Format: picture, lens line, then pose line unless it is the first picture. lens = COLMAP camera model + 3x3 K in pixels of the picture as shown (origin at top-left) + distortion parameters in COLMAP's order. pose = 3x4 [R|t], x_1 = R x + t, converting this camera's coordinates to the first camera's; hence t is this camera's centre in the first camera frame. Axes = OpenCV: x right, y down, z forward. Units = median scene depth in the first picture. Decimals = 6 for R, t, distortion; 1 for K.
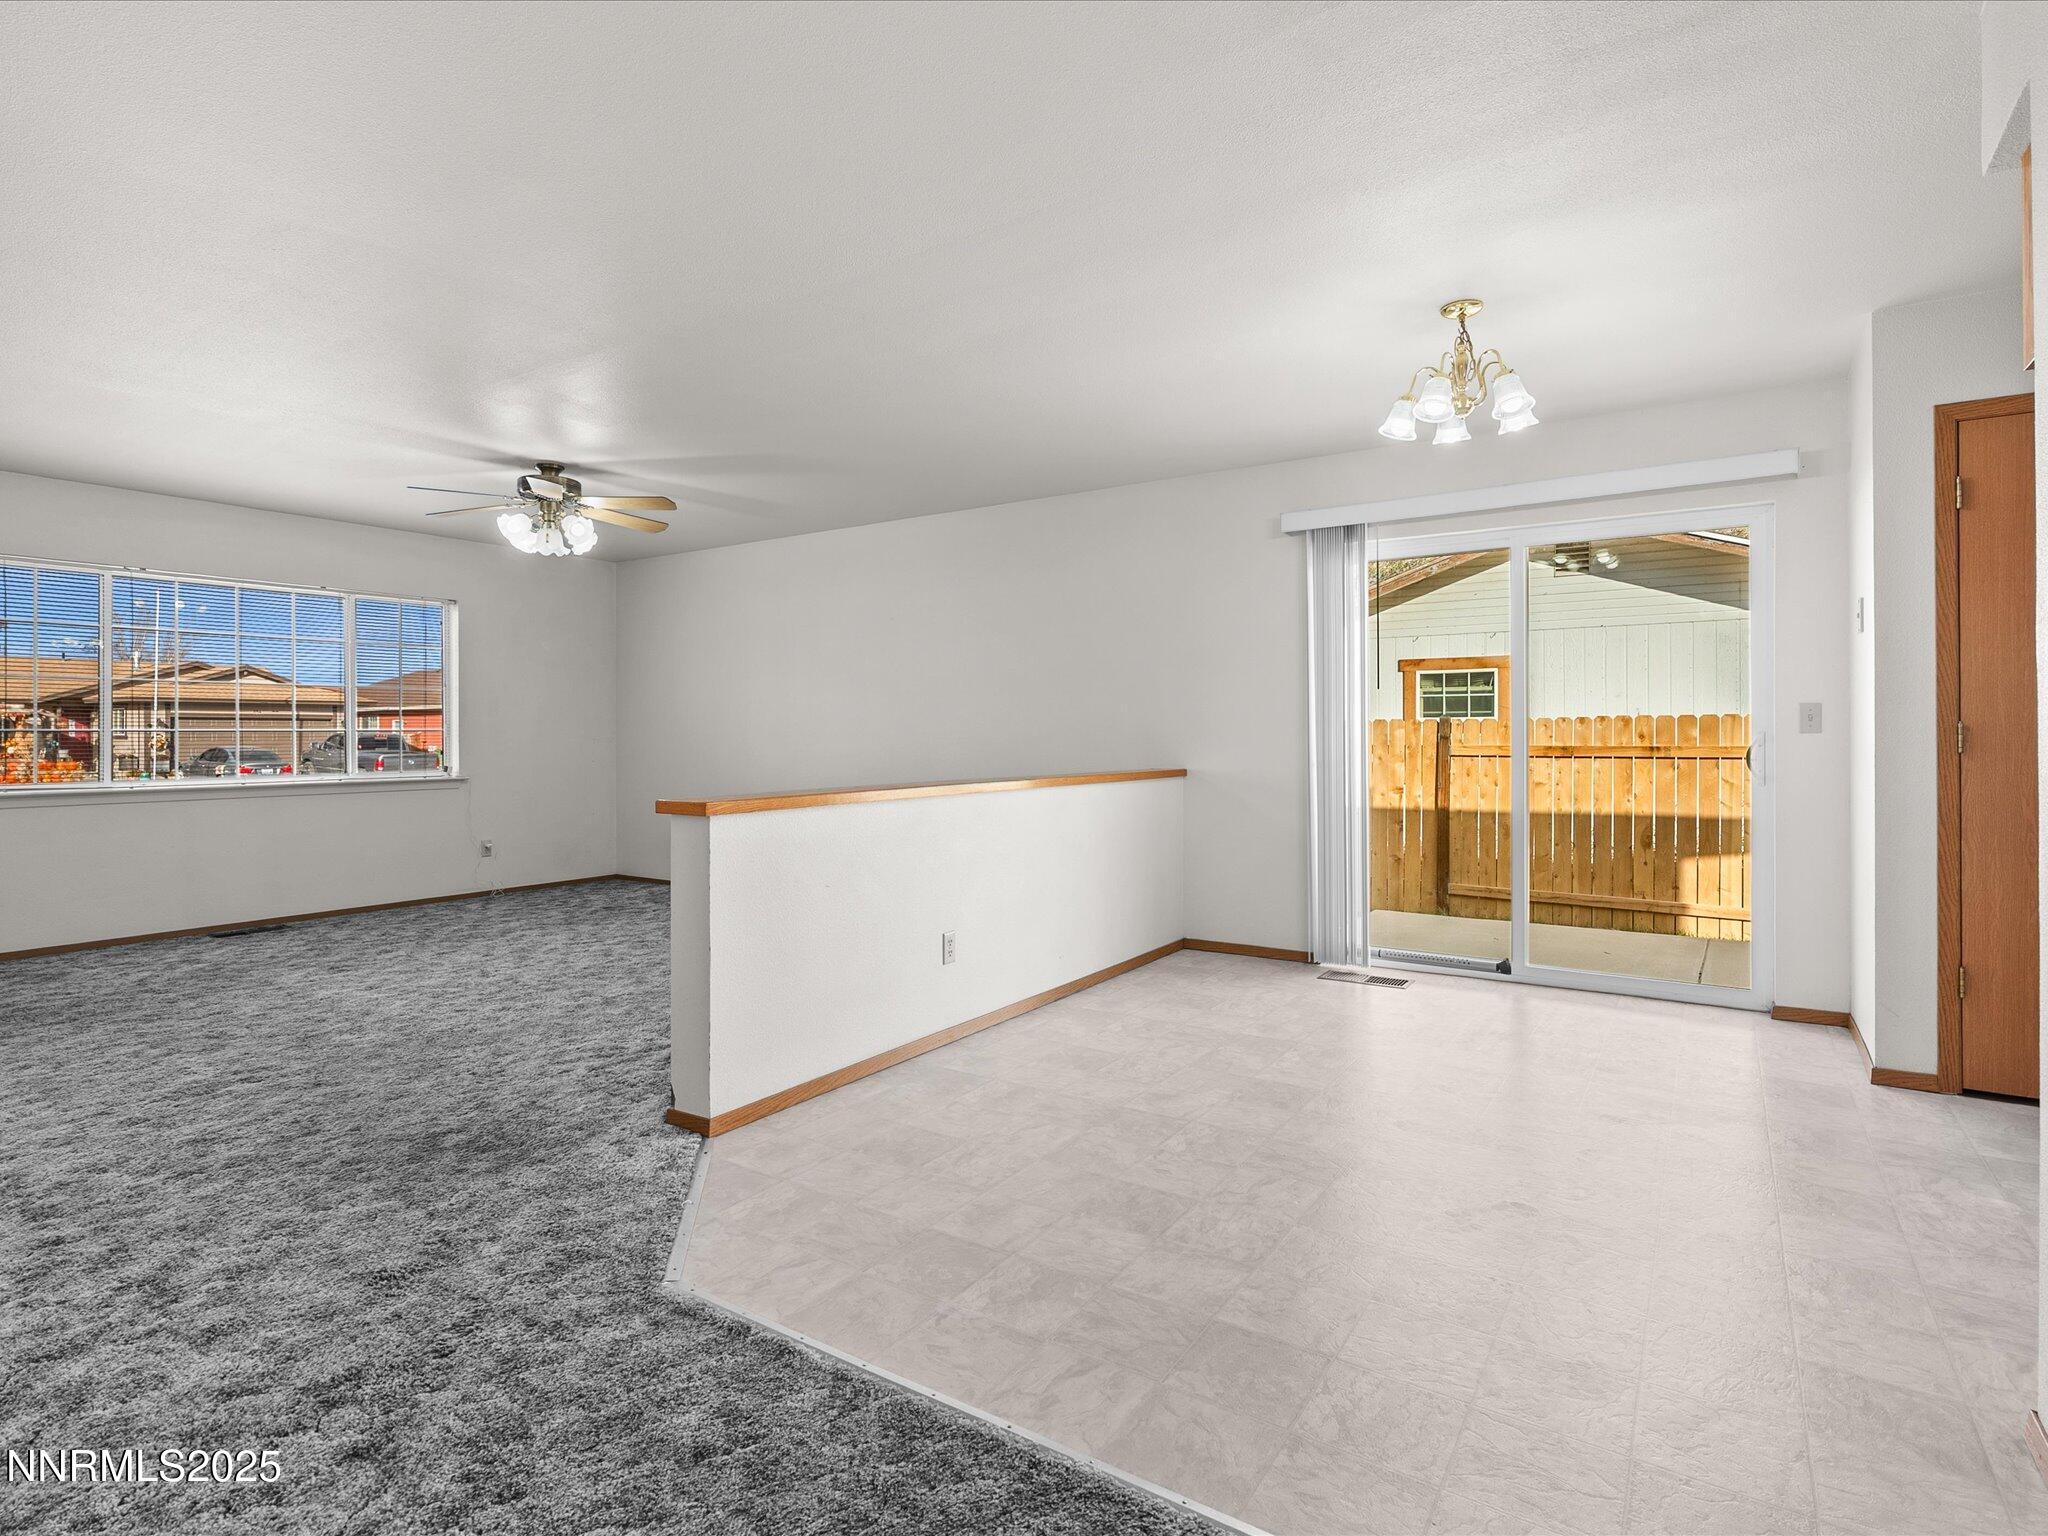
lens RADIAL K [[1067.0, 0, 998.5], [0, 1067.0, 726.2], [0, 0, 1]] dist [0.004505, -0.000342]
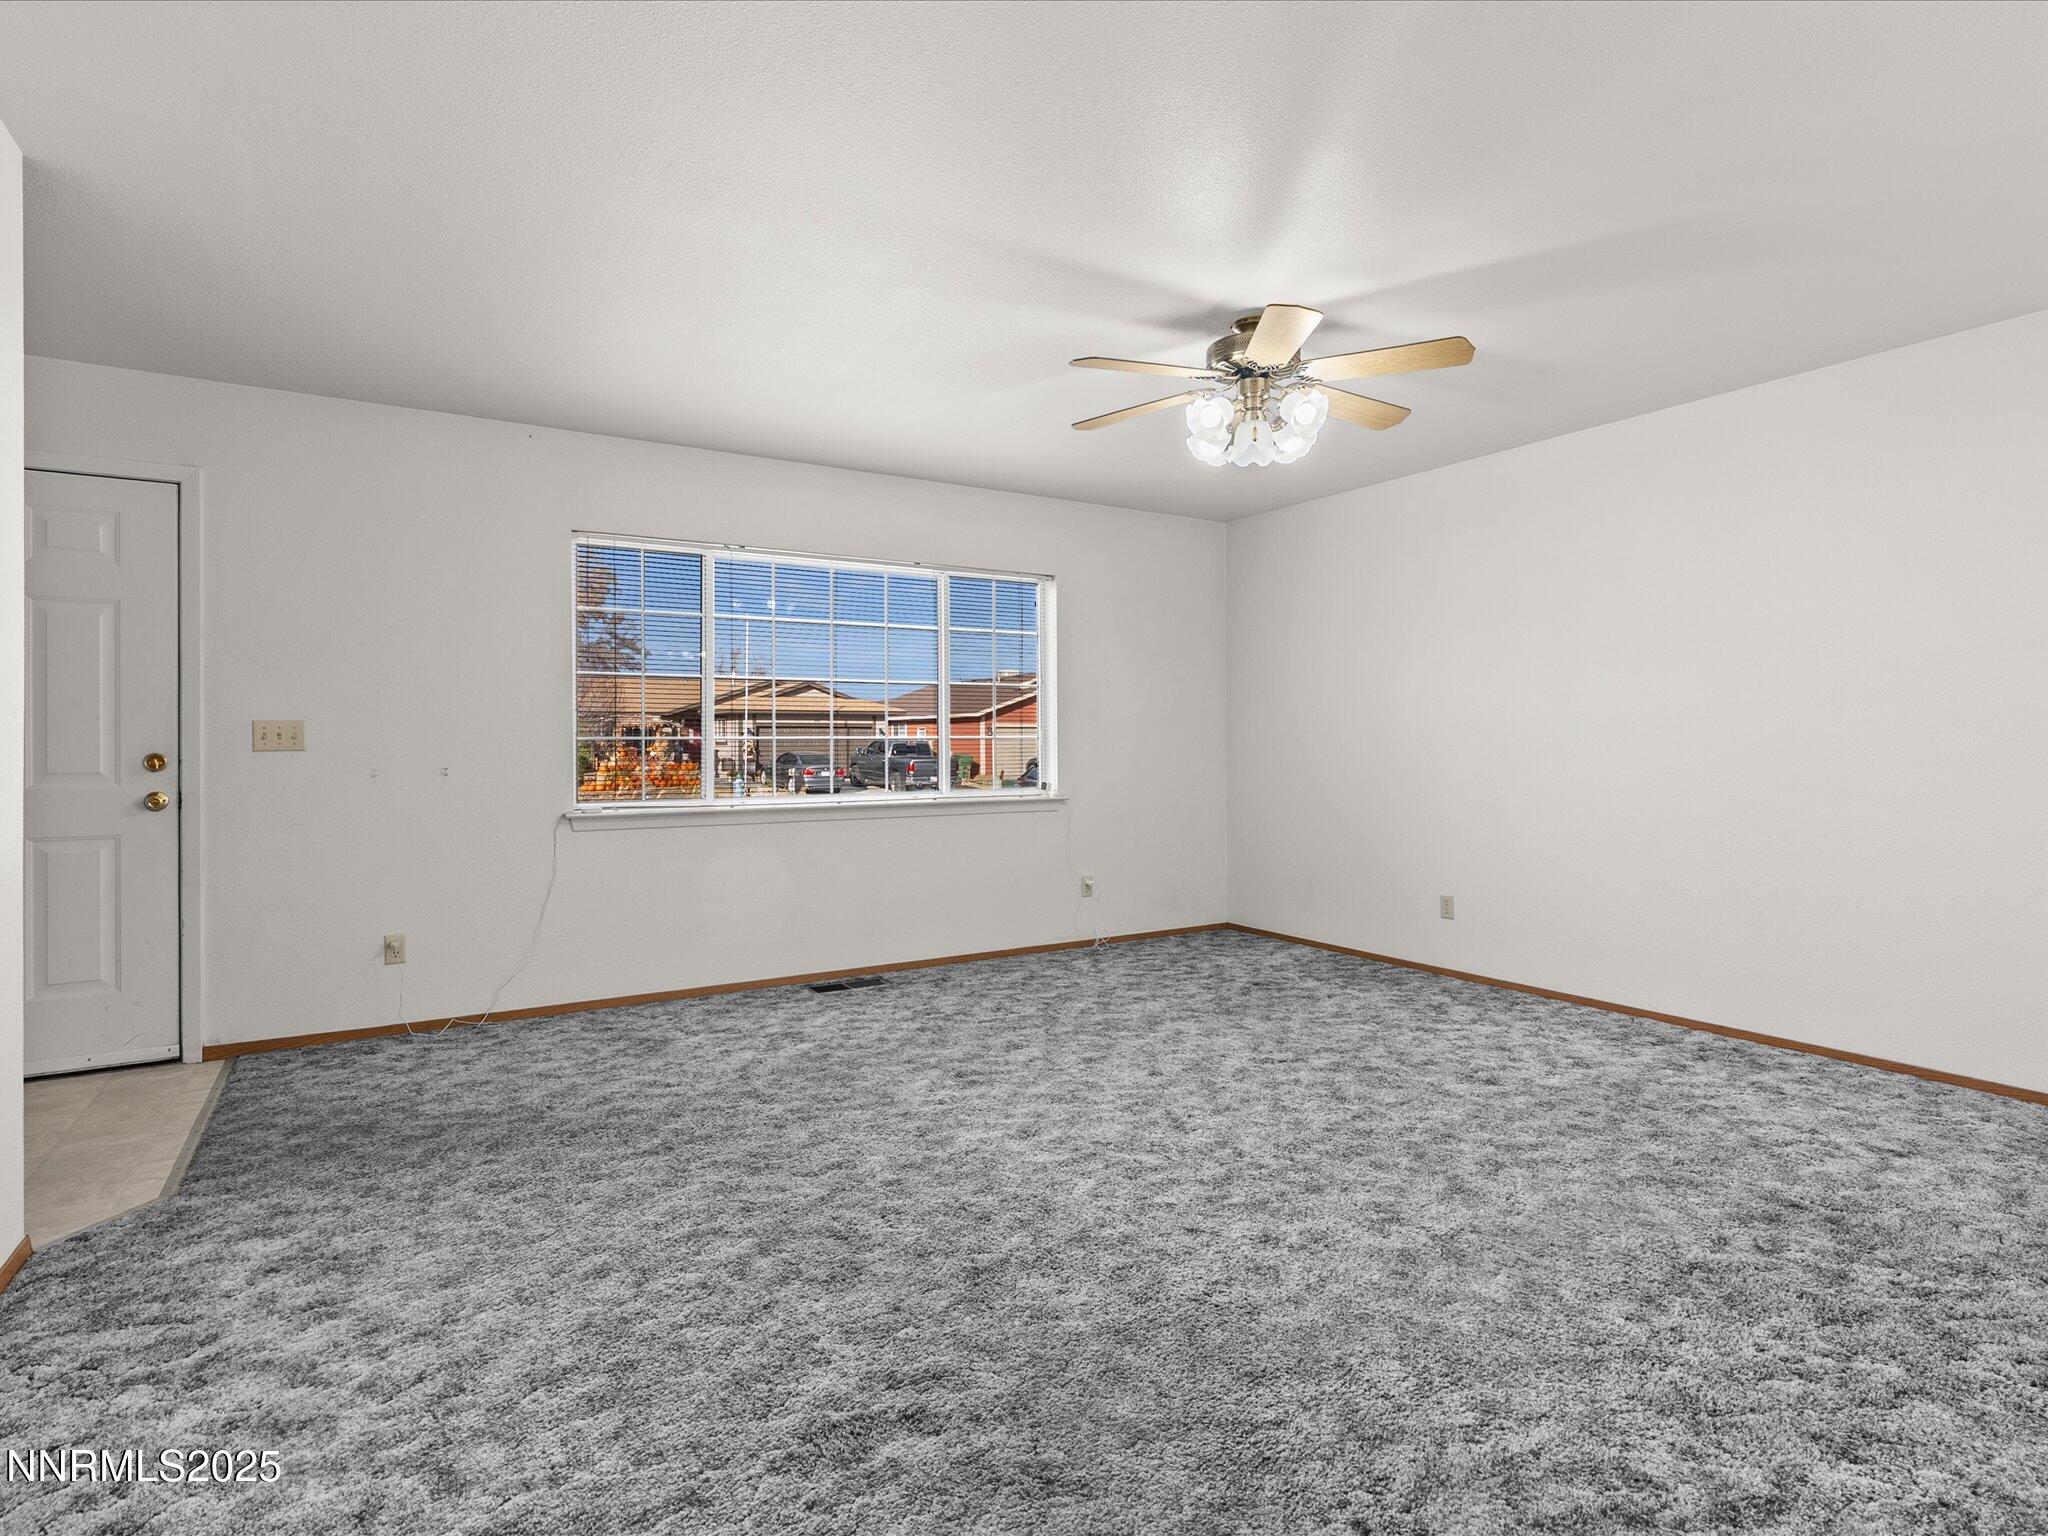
lens RADIAL K [[1067.0, 0, 998.5], [0, 1067.0, 726.2], [0, 0, 1]] dist [0.004505, -0.000342]
pose [[0.907130, -0.006884, -0.420794, -0.208353], [0.004662, 0.999969, -0.006309, -0.000382], [0.420824, 0.003762, 0.907134, 0.255407]]
